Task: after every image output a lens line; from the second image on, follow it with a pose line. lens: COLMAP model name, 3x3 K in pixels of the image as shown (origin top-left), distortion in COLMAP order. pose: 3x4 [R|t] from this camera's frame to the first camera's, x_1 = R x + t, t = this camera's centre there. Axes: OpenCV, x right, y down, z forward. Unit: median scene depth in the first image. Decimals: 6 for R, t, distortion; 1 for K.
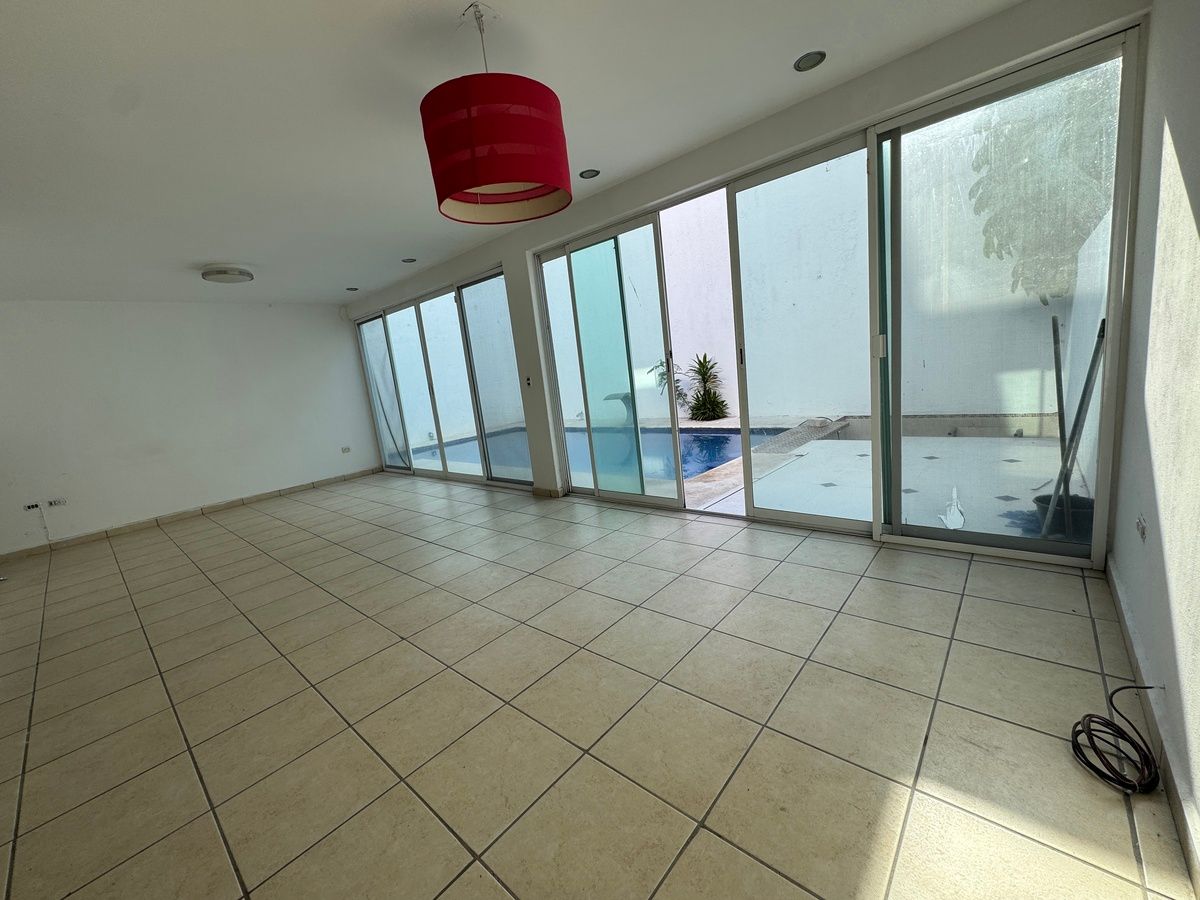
lens RADIAL K [[480.6, 0, 603.9], [0, 480.6, 447.1], [0, 0, 1]] dist [0.001289, -0.000435]
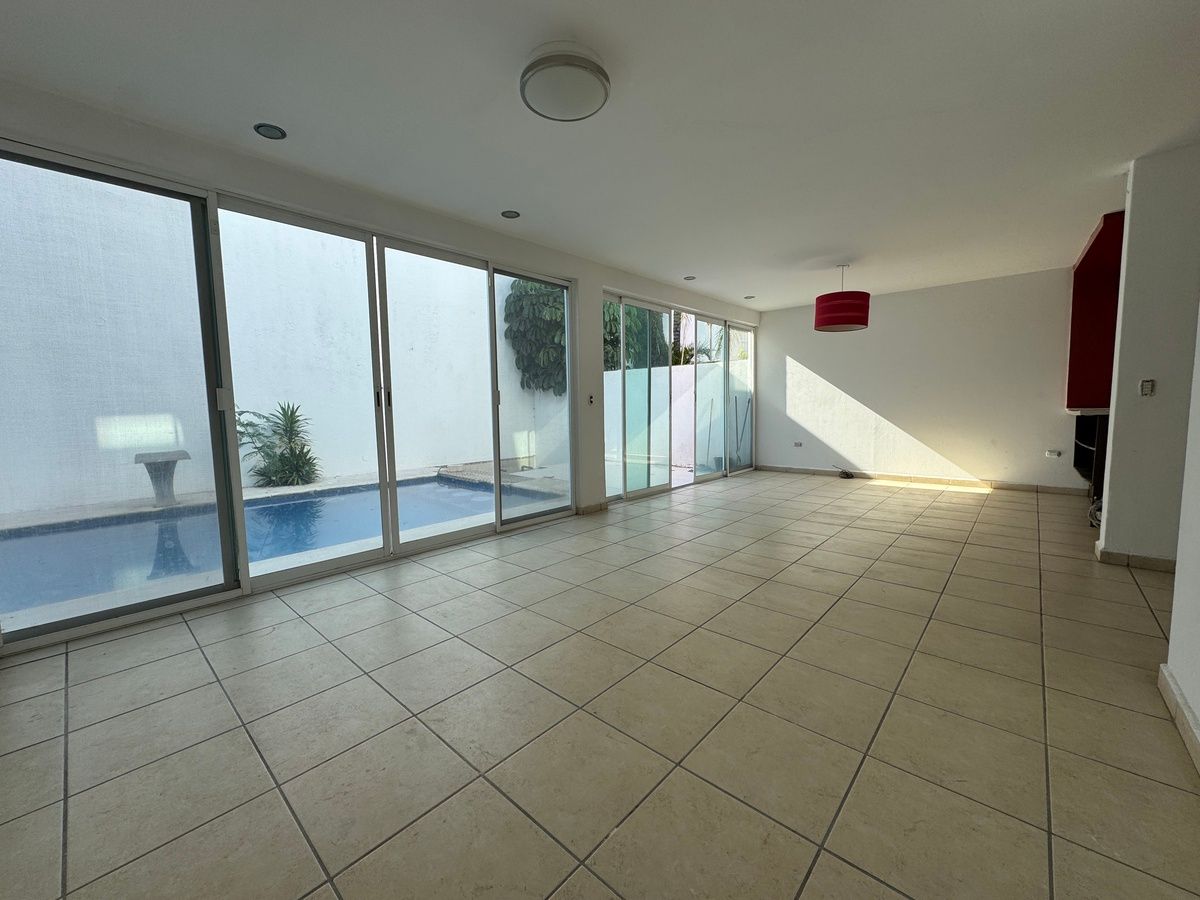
lens RADIAL K [[480.6, 0, 600.0], [0, 480.6, 445.7], [0, 0, 1]] dist [0.001289, -0.000435]
pose [[0.018032, 0.030821, 0.999362, -0.743614], [0.183047, 0.982530, -0.033605, 0.000070], [-0.982939, 0.183536, 0.012075, 0.614766]]
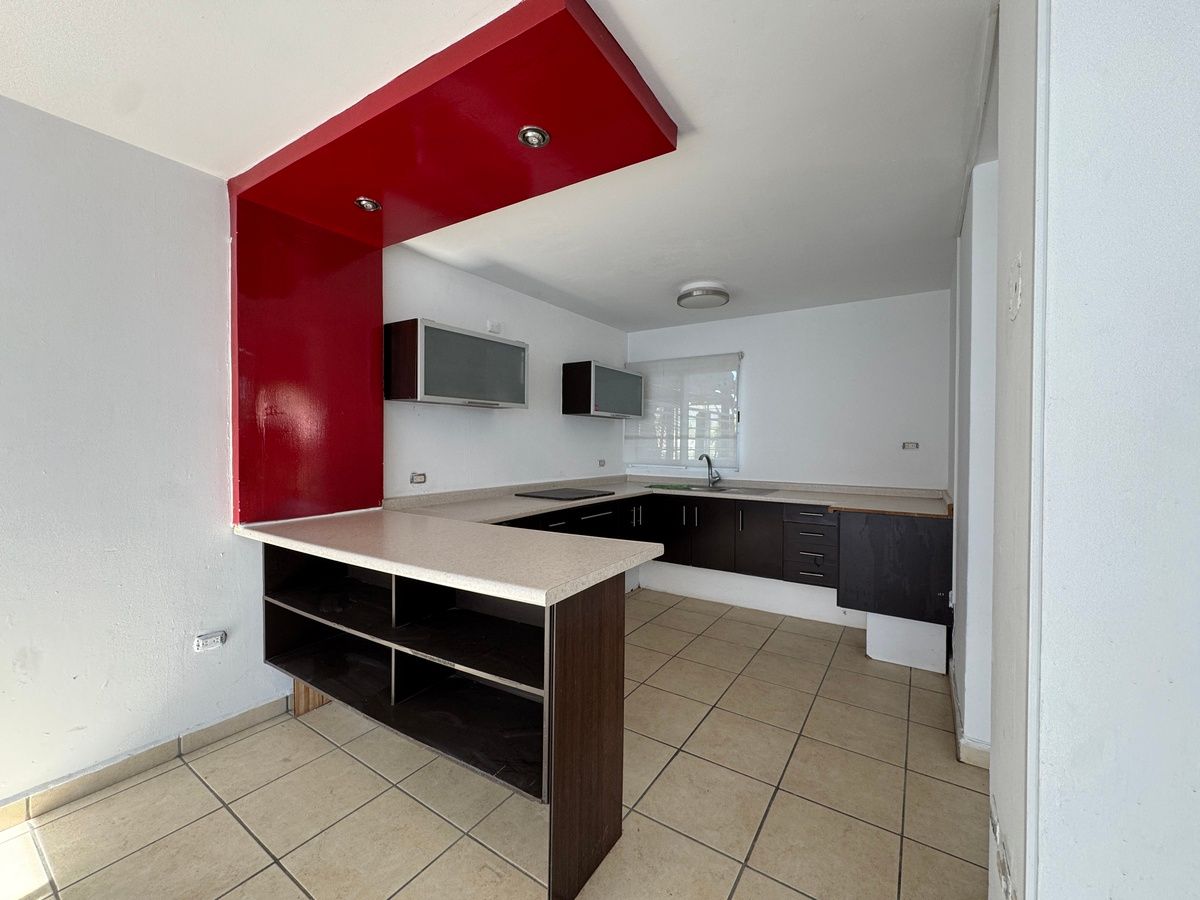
lens RADIAL K [[480.6, 0, 603.9], [0, 480.6, 446.0], [0, 0, 1]] dist [0.001289, -0.000435]
pose [[-0.986377, 0.107504, -0.124511, -0.207518], [0.083092, 0.978859, 0.186899, -0.034053], [0.141971, 0.174007, -0.974457, 0.240812]]
